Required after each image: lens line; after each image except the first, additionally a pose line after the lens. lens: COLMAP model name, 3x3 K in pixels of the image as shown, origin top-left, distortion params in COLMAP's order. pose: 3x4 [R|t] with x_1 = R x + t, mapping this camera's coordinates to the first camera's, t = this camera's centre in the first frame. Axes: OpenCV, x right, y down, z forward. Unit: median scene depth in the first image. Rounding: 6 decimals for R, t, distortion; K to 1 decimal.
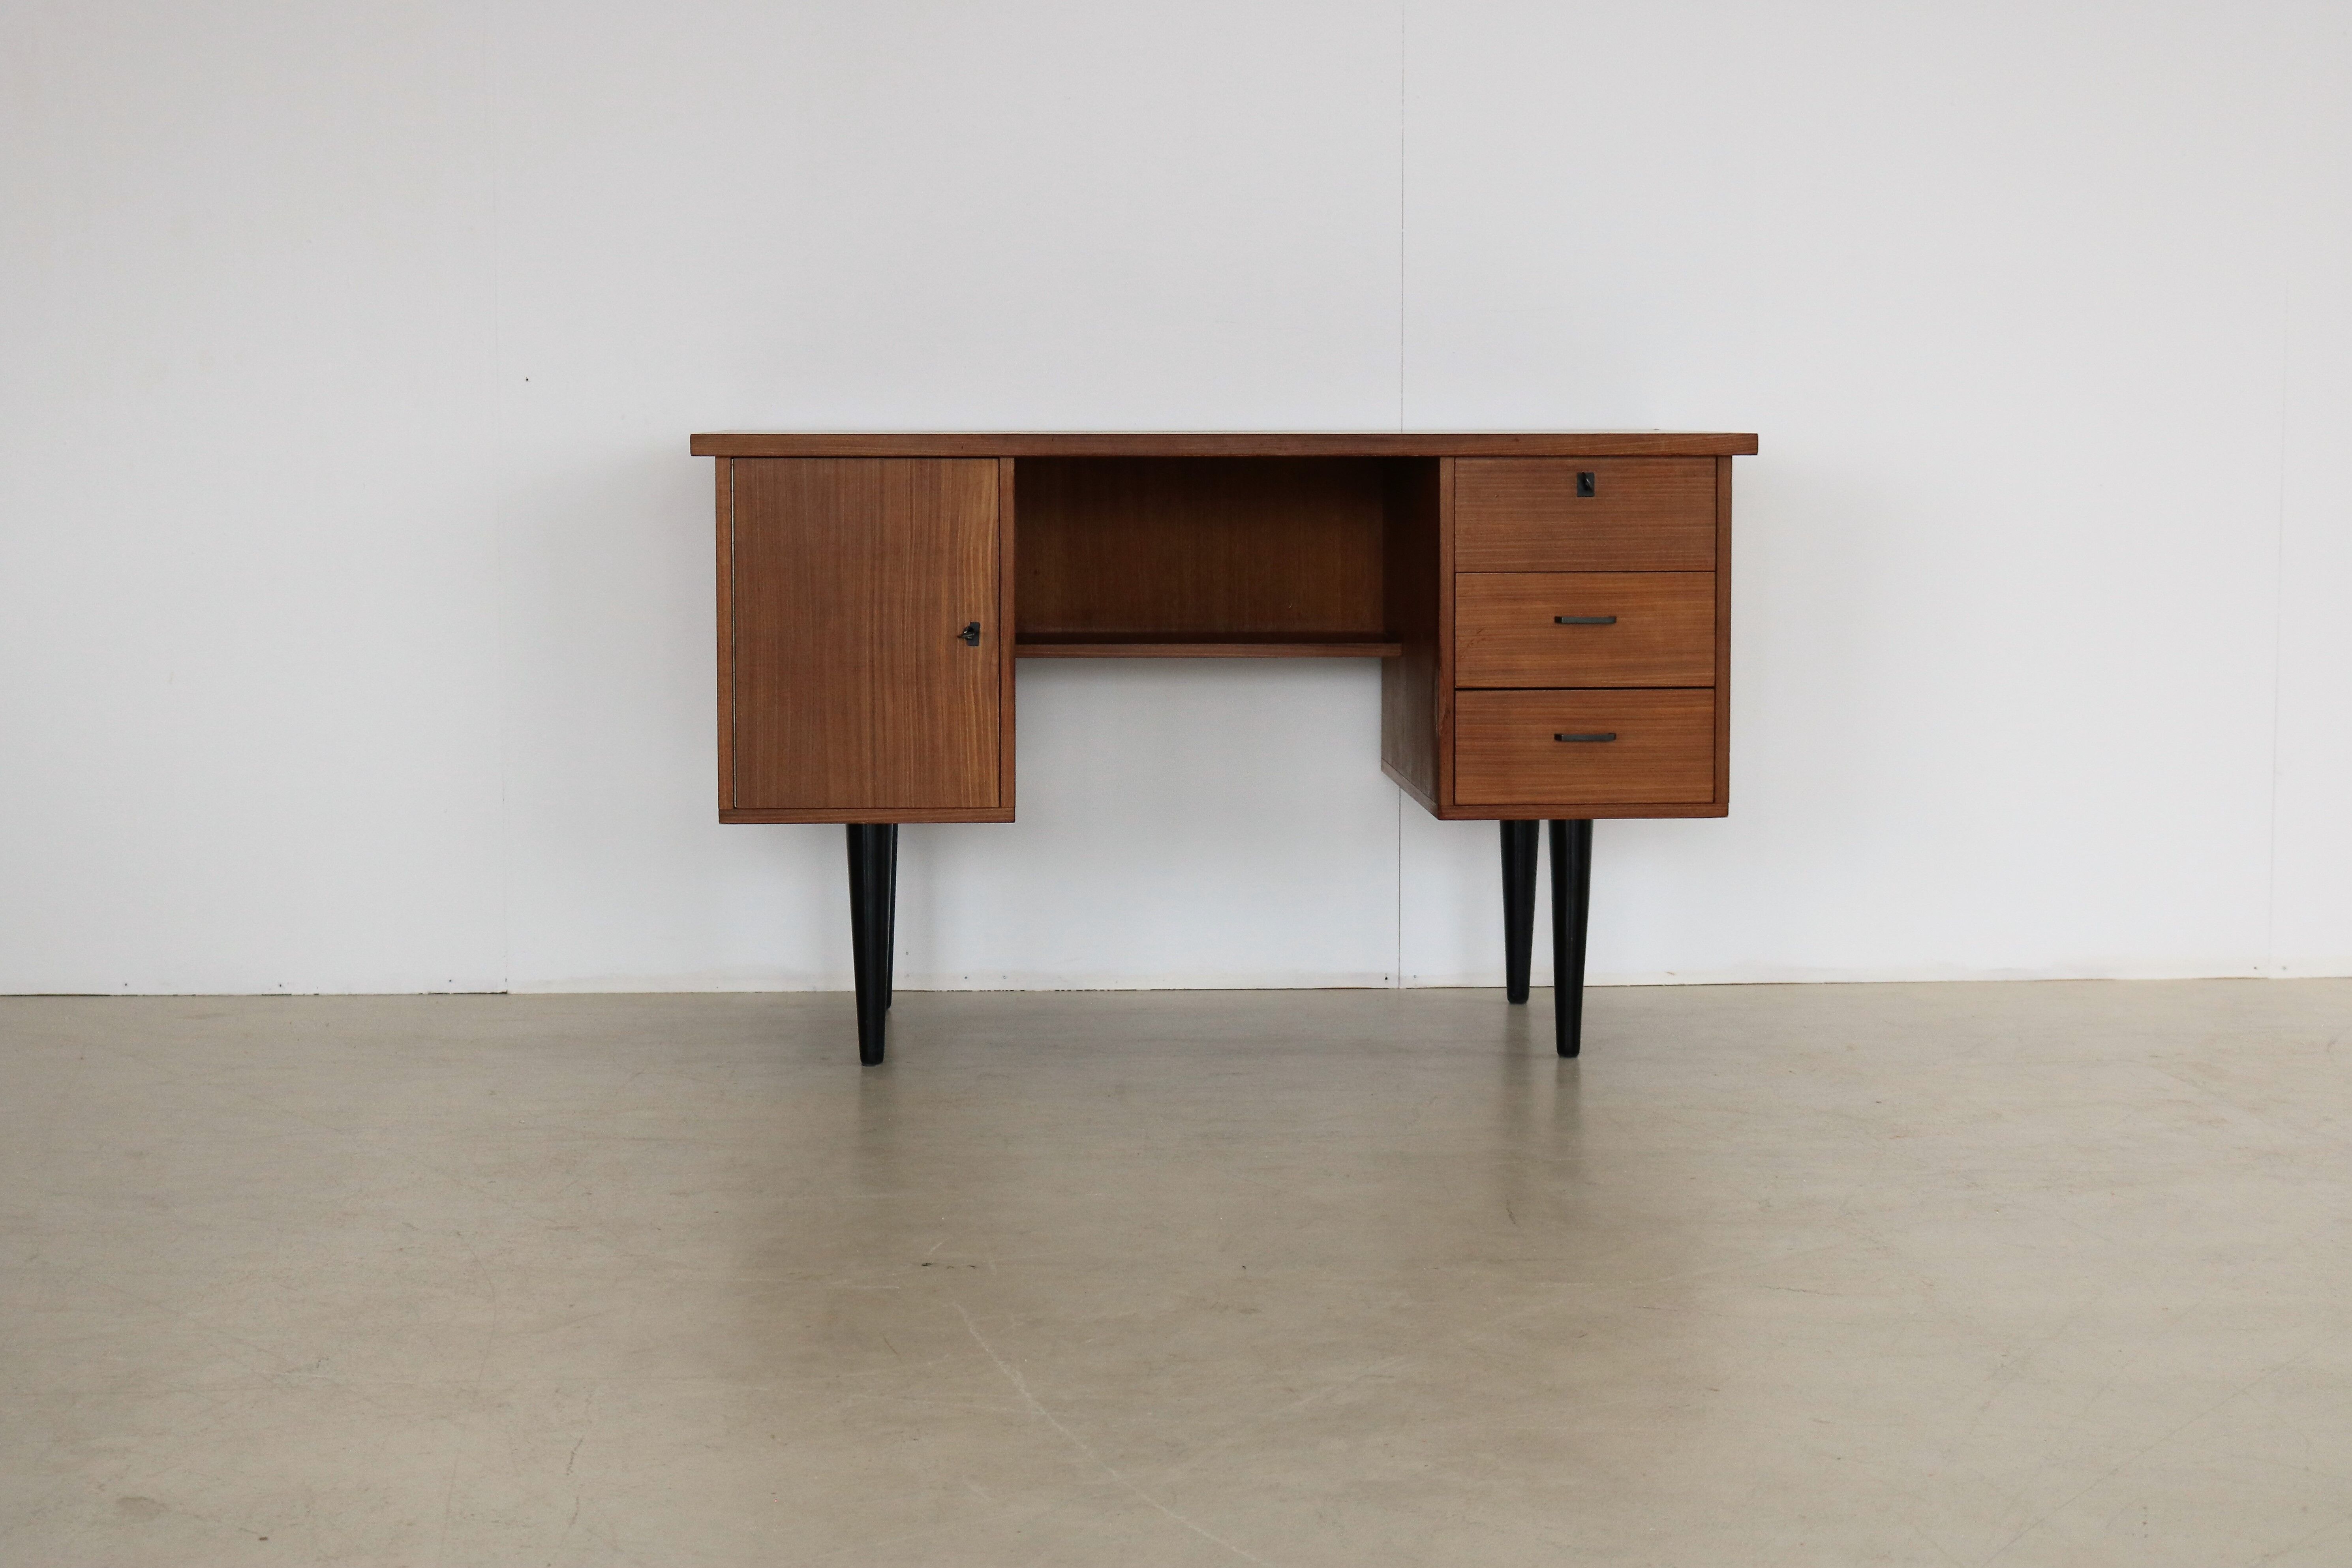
lens RADIAL K [[3775.5, 0, 1176.0], [0, 3775.5, 784.0], [0, 0, 1]] dist [-0.021274, -0.053458]
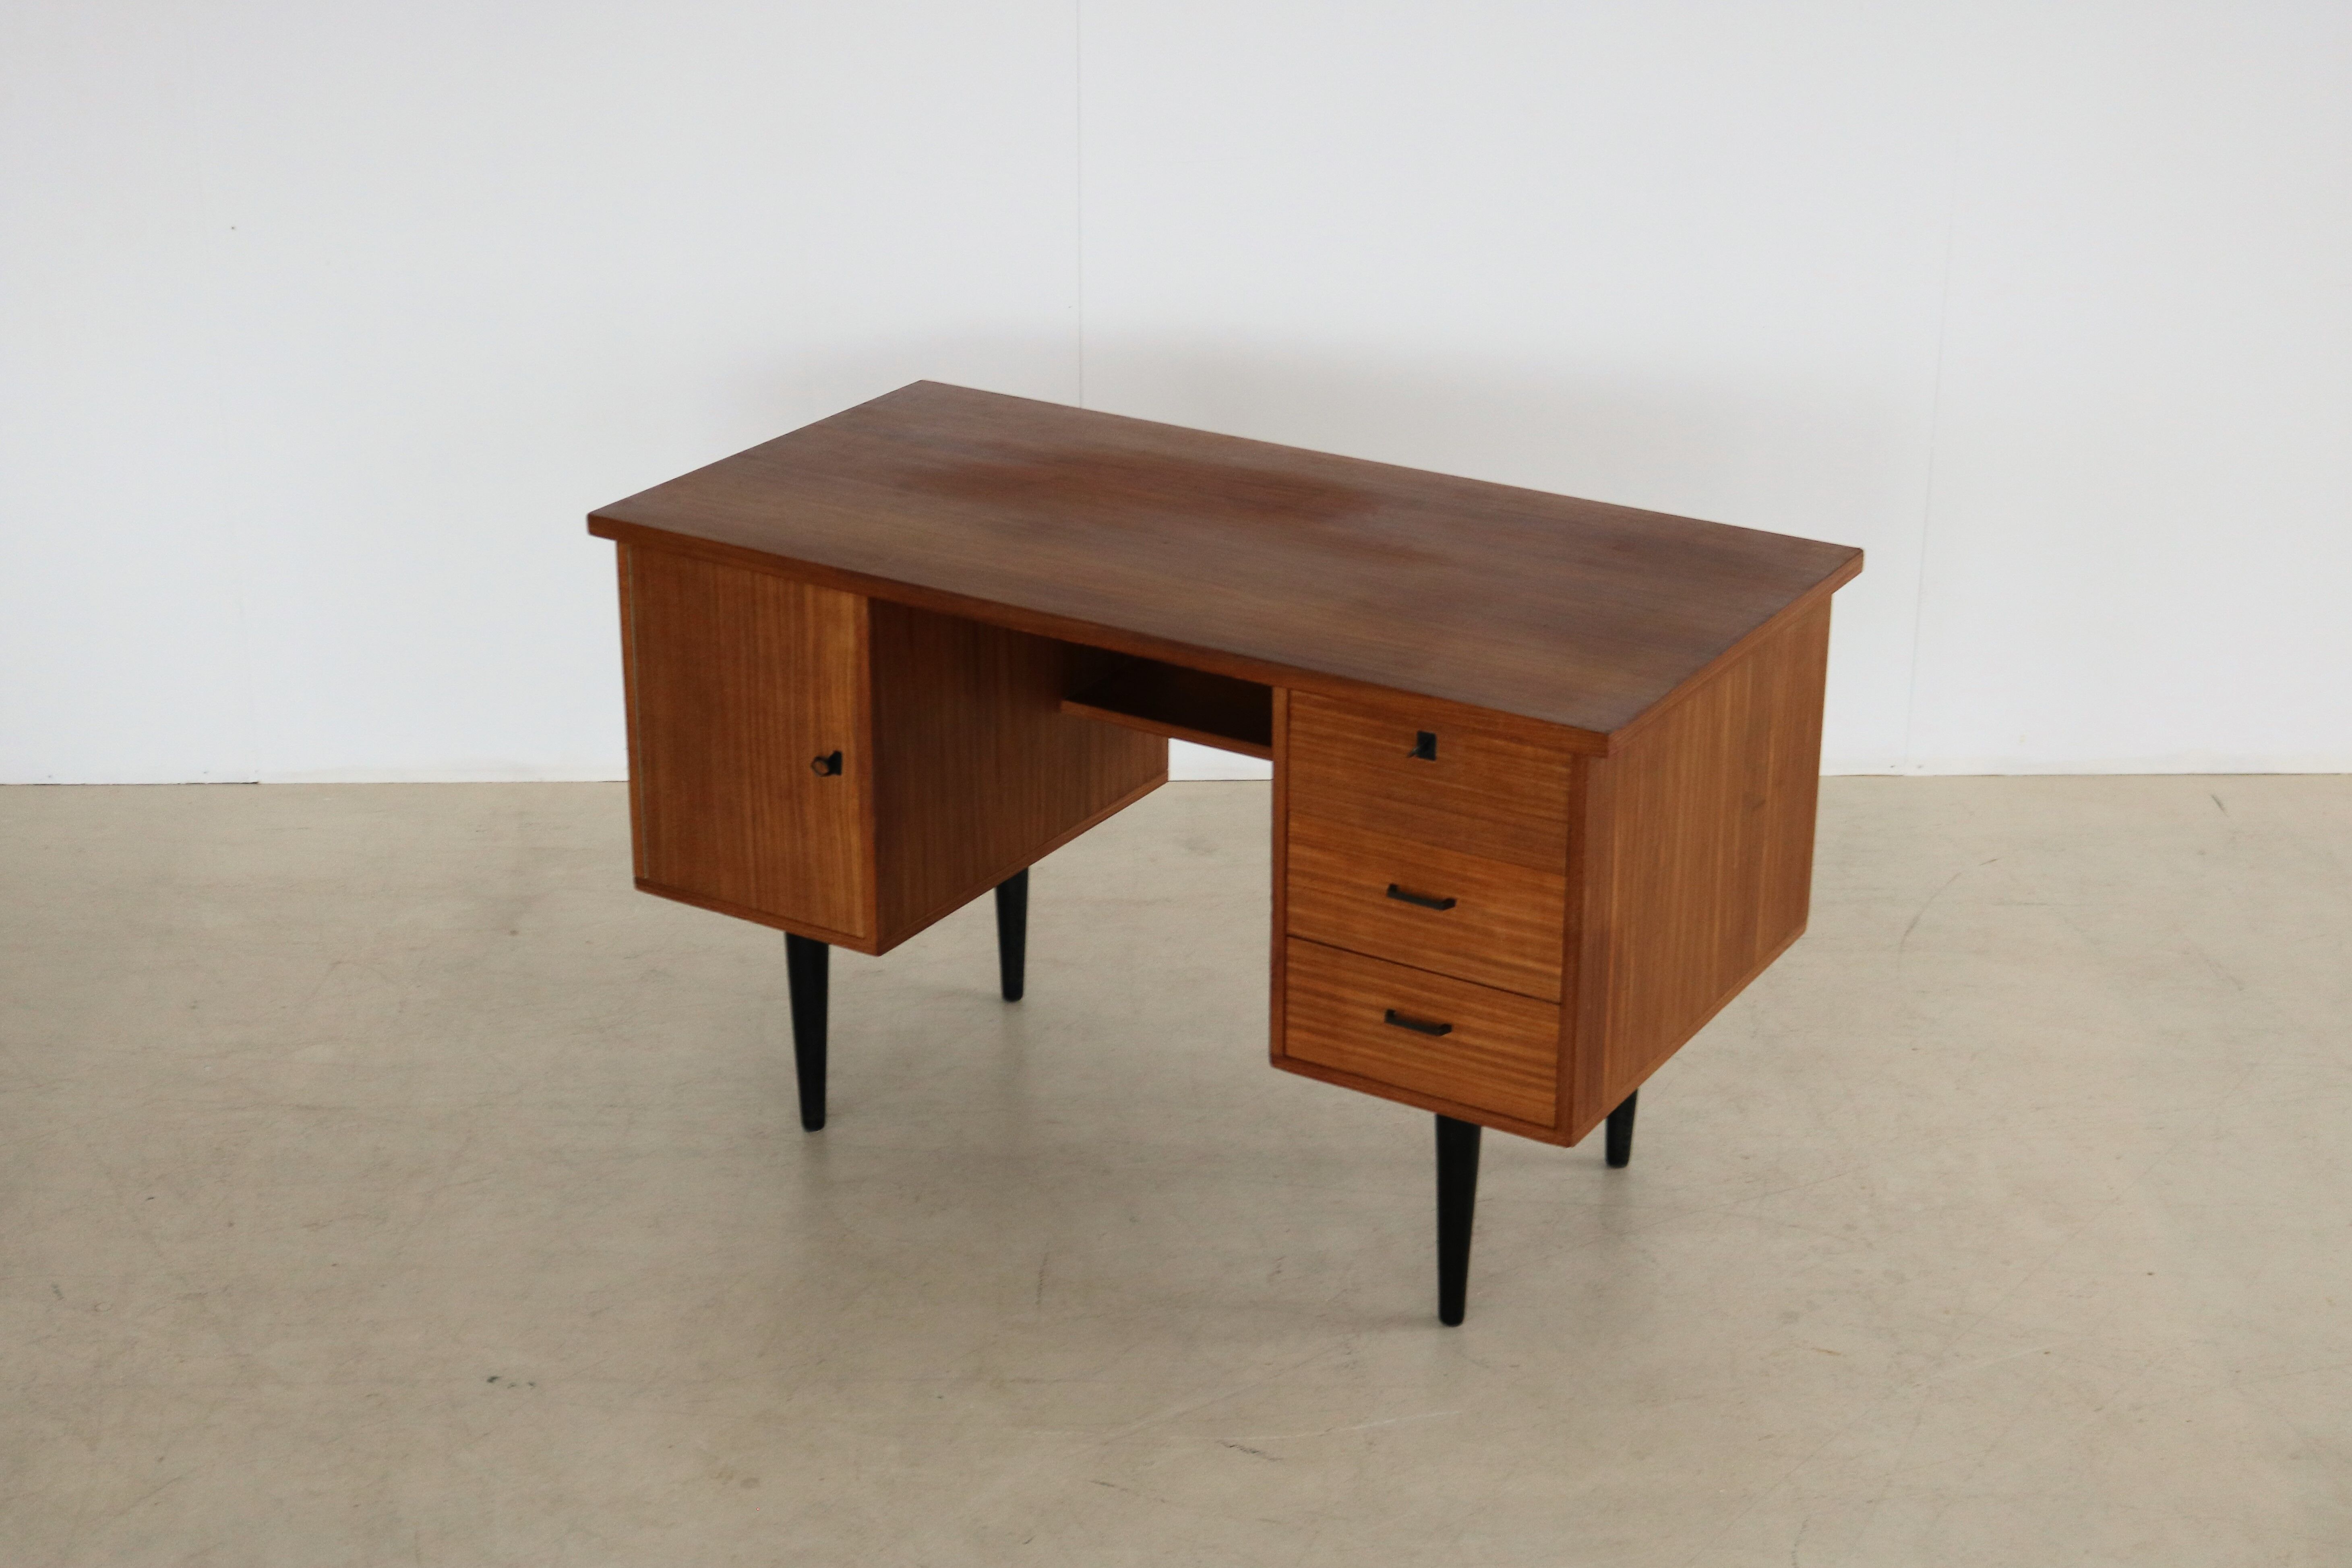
lens RADIAL K [[3578.5, 0, 1176.0], [0, 3578.5, 784.0], [0, 0, 1]] dist [-0.012754, -0.036904]
pose [[0.821297, 0.221538, -0.525730, 0.480738], [-0.062869, 0.951057, 0.302553, -0.307193], [0.567026, -0.215434, 0.795028, 0.342014]]
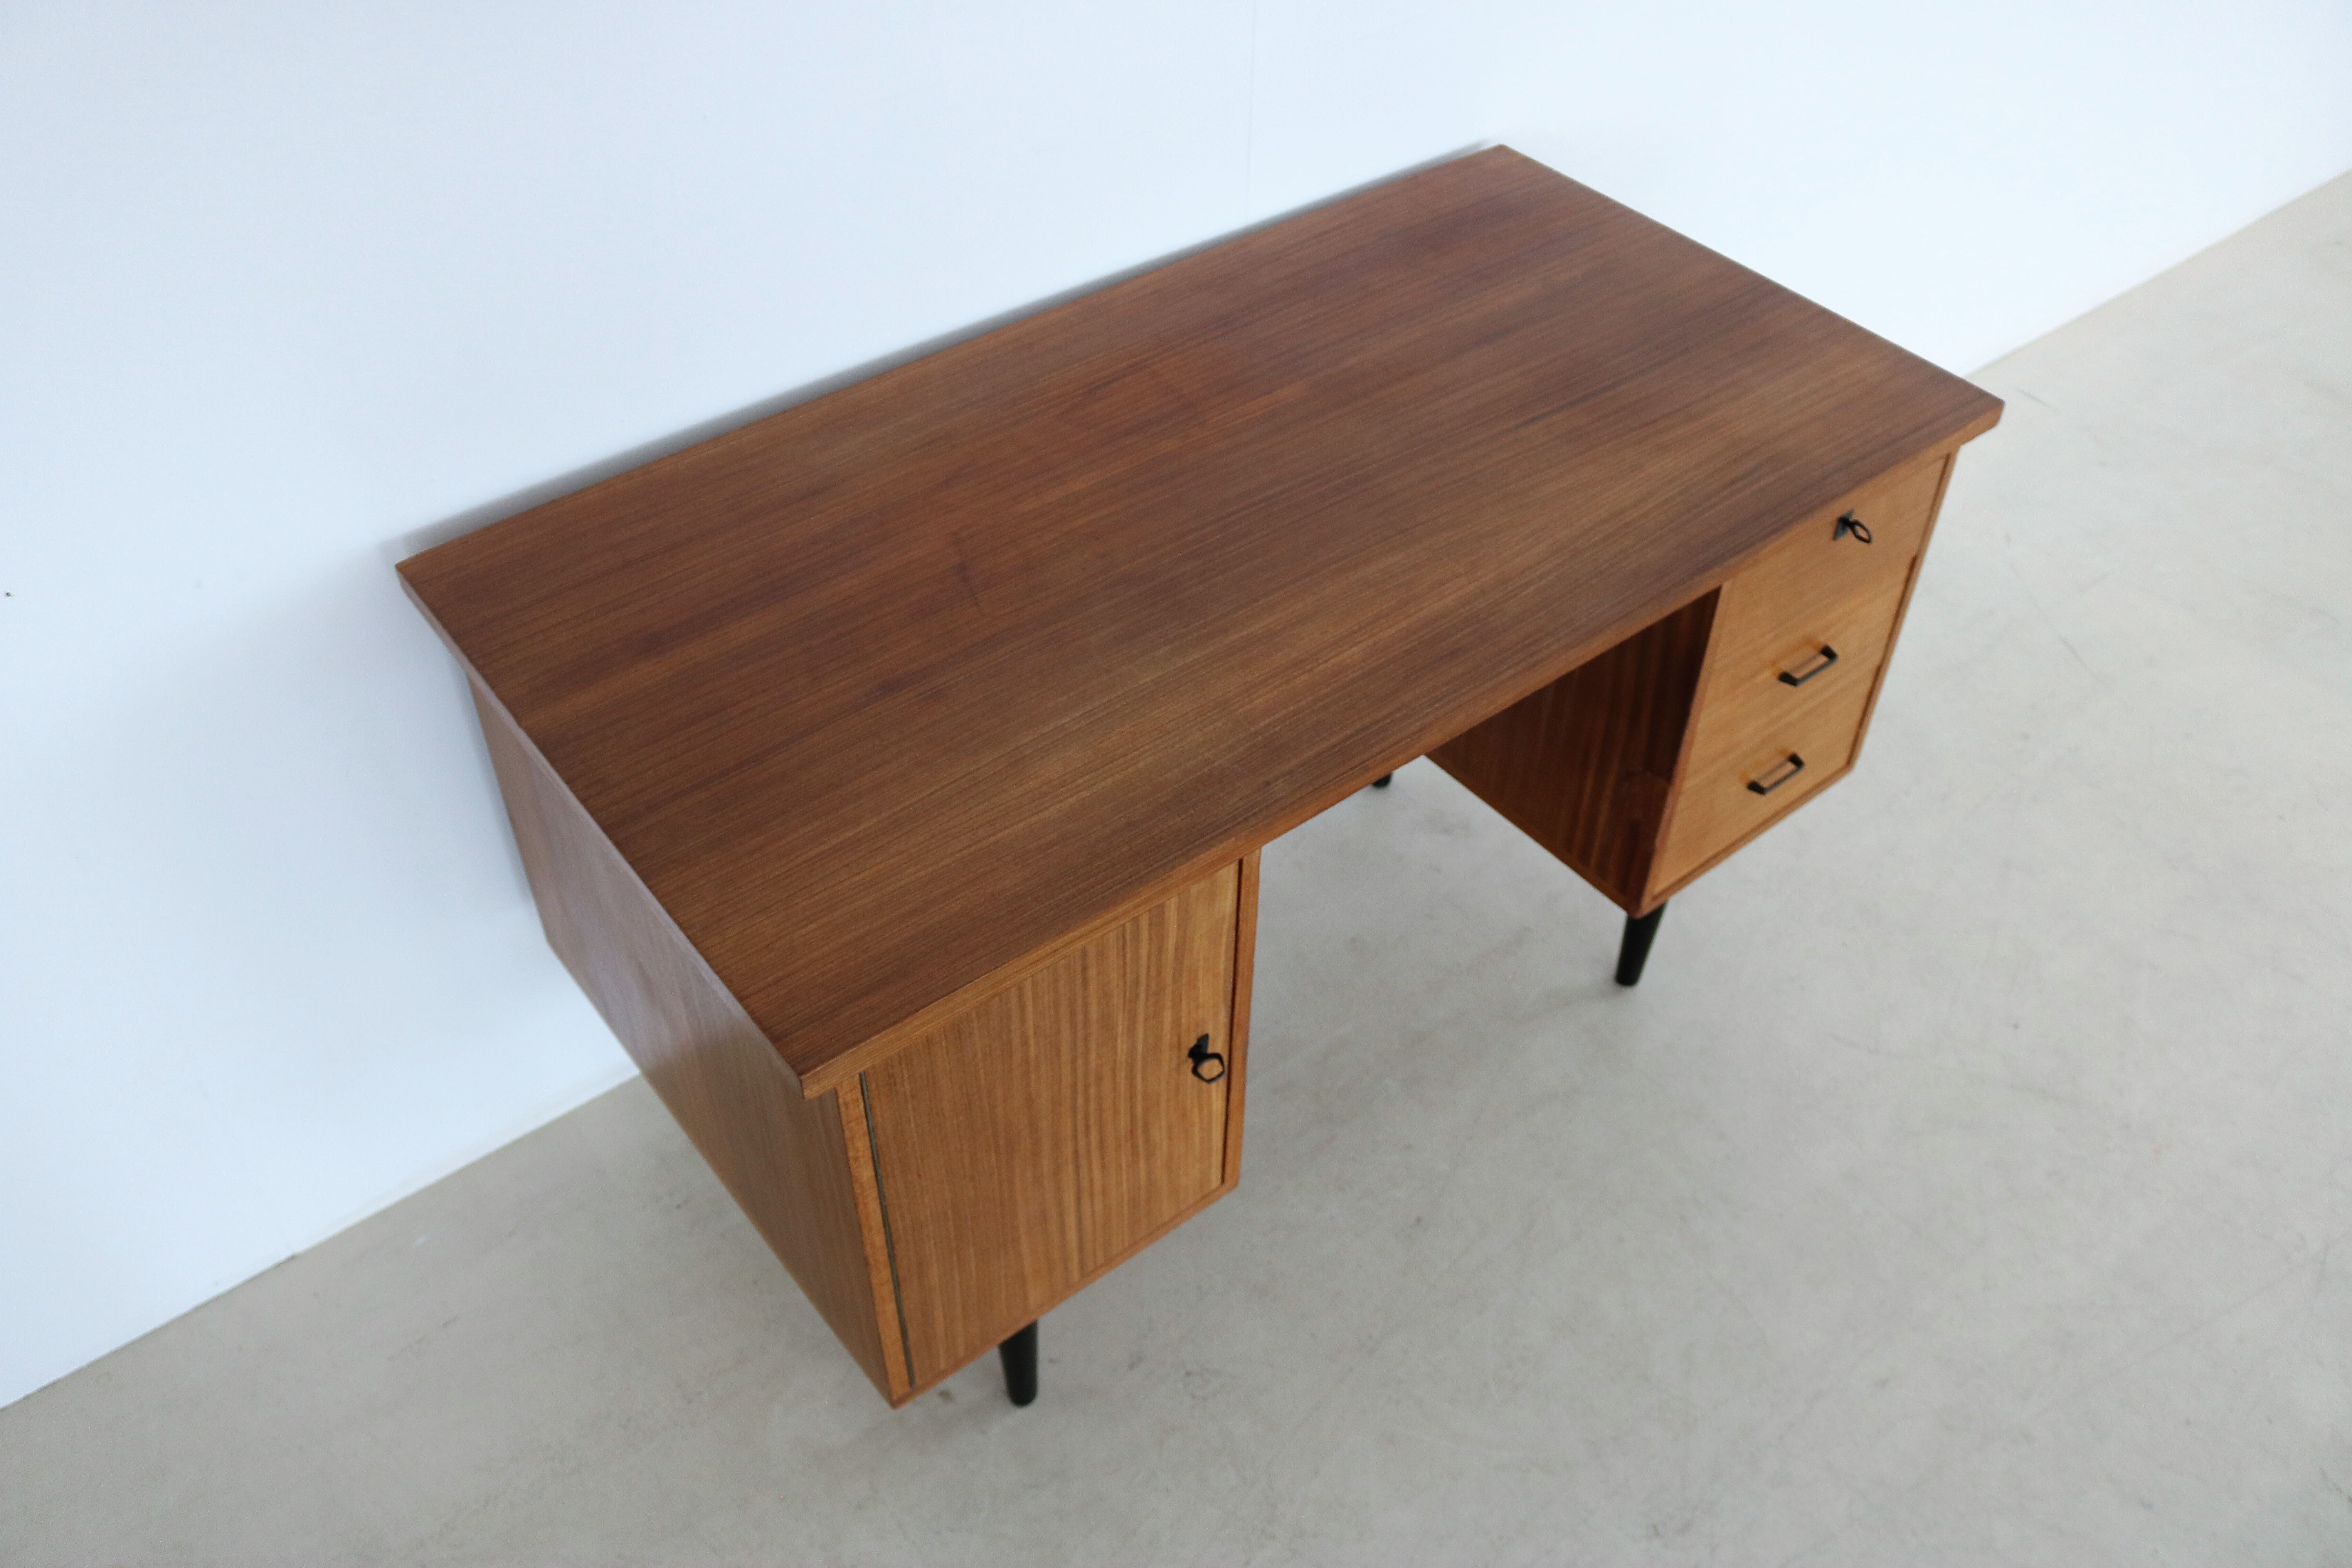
lens RADIAL K [[1959.8, 0, 1176.0], [0, 1959.8, 784.0], [0, 0, 1]] dist [-0.153175, 0.117003]
pose [[0.817880, -0.386927, 0.425864, -0.181511], [0.043003, 0.779168, 0.625339, -0.283458], [-0.573780, -0.493138, 0.653904, 0.804621]]
